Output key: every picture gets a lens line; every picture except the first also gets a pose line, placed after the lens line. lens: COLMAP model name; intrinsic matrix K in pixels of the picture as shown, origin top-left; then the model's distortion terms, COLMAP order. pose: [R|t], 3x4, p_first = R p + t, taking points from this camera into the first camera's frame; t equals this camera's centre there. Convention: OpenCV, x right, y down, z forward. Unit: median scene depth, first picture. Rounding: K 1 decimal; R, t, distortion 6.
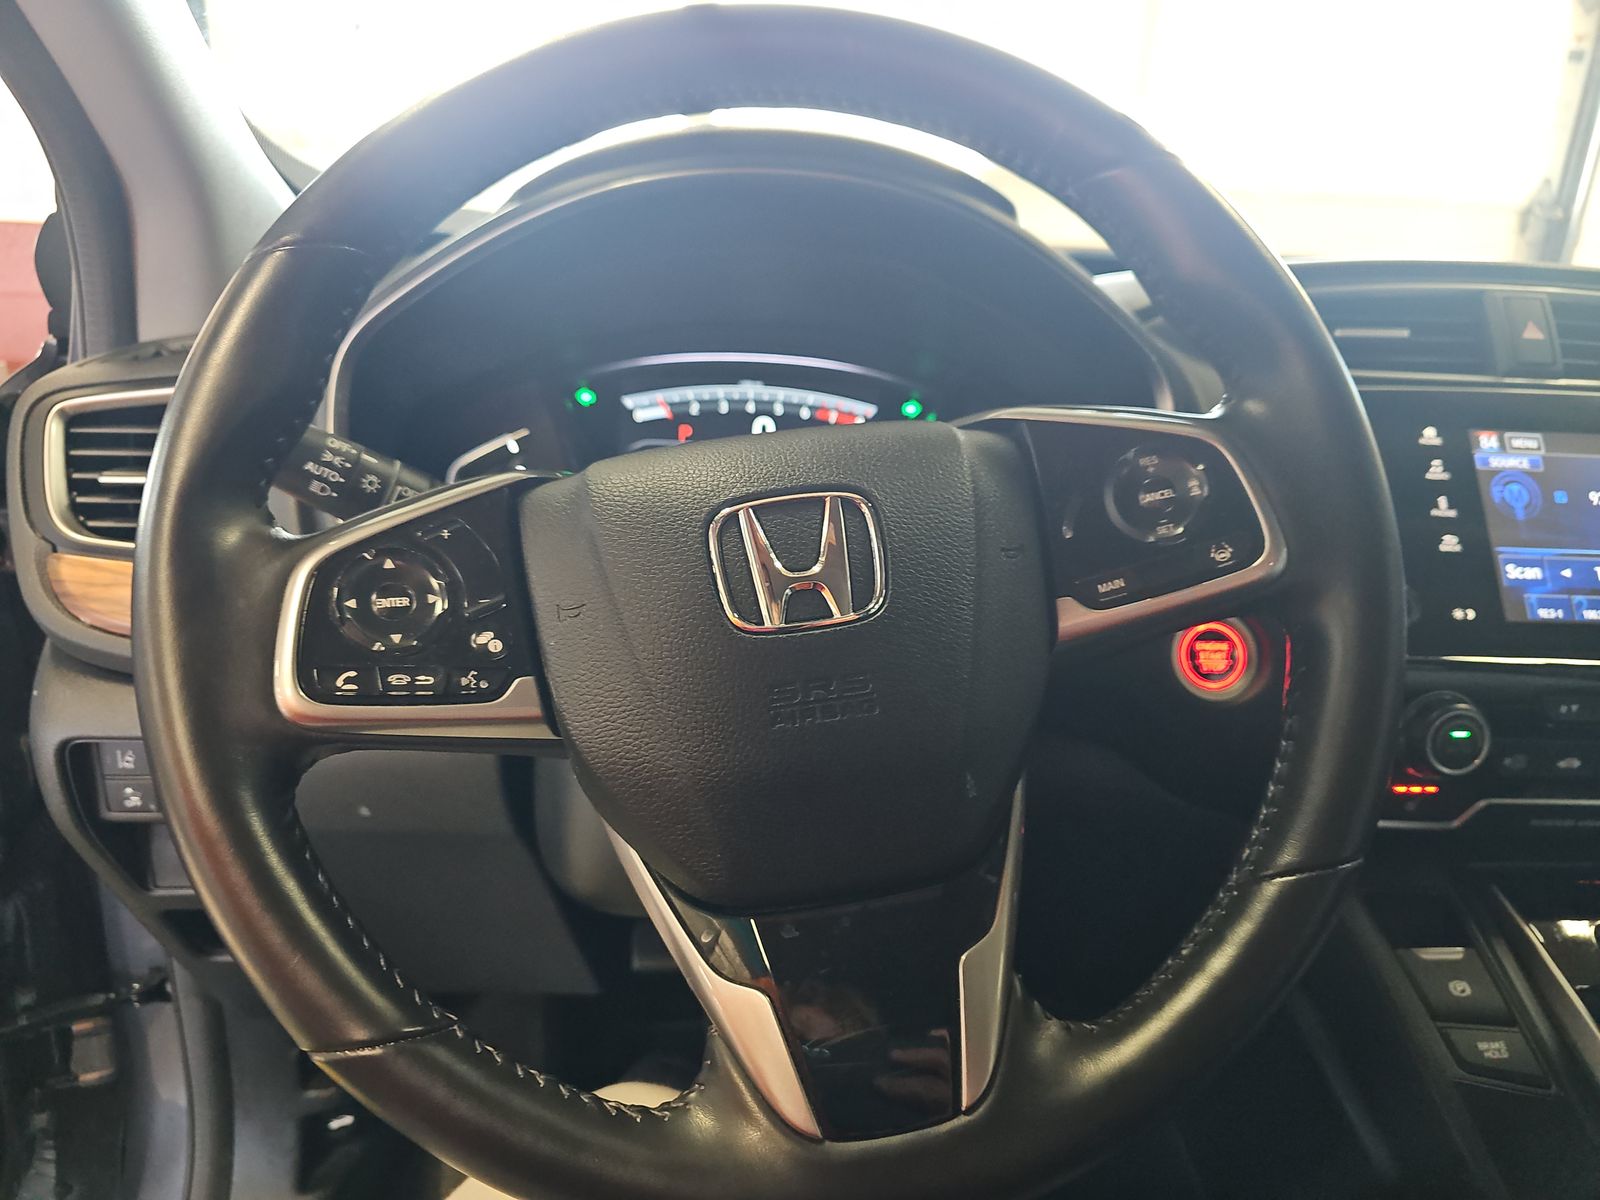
lens RADIAL K [[1073.9, 0, 798.6], [0, 1073.9, 594.7], [0, 0, 1]] dist [-0.000634, 0.002195]
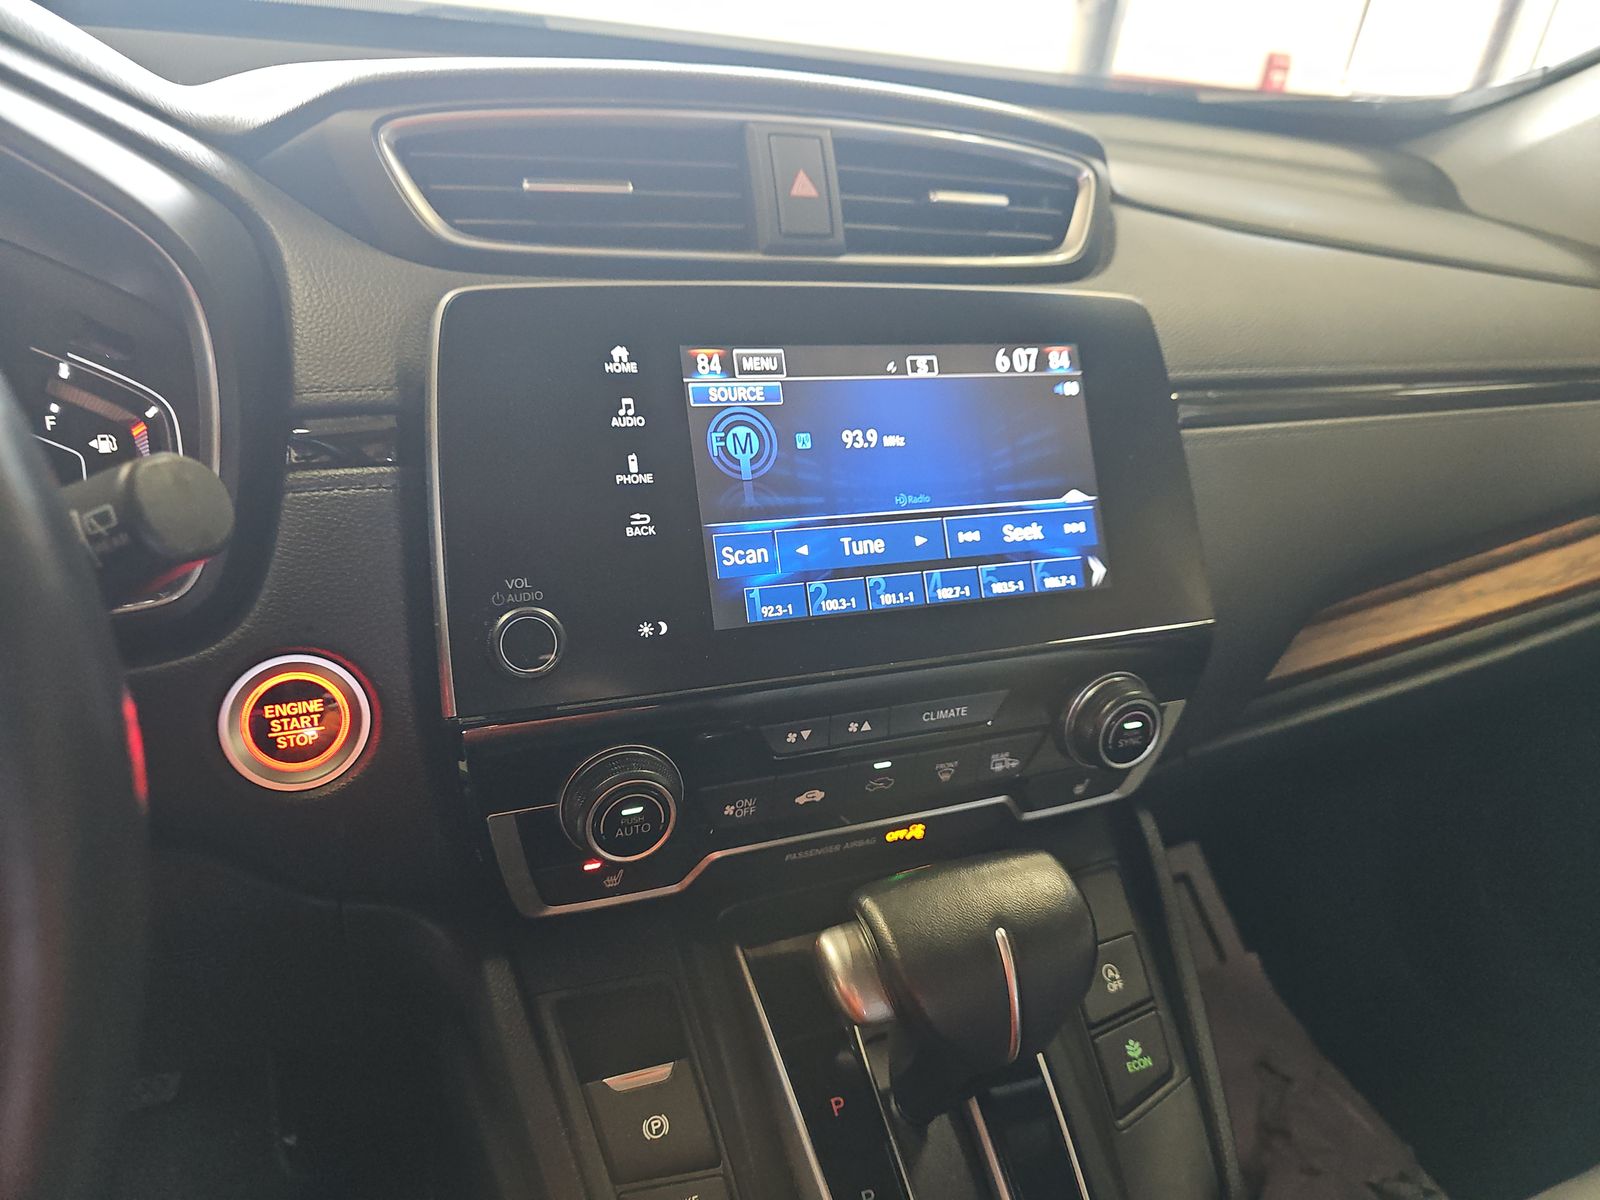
lens RADIAL K [[1056.2, 0, 799.9], [0, 1056.2, 605.6], [0, 0, 1]] dist [0.063088, -0.000305]
pose [[0.954821, -0.107482, 0.277064, 0.498357], [0.046379, 0.974776, 0.218314, -0.139262], [-0.293540, -0.195601, 0.935721, 0.307457]]
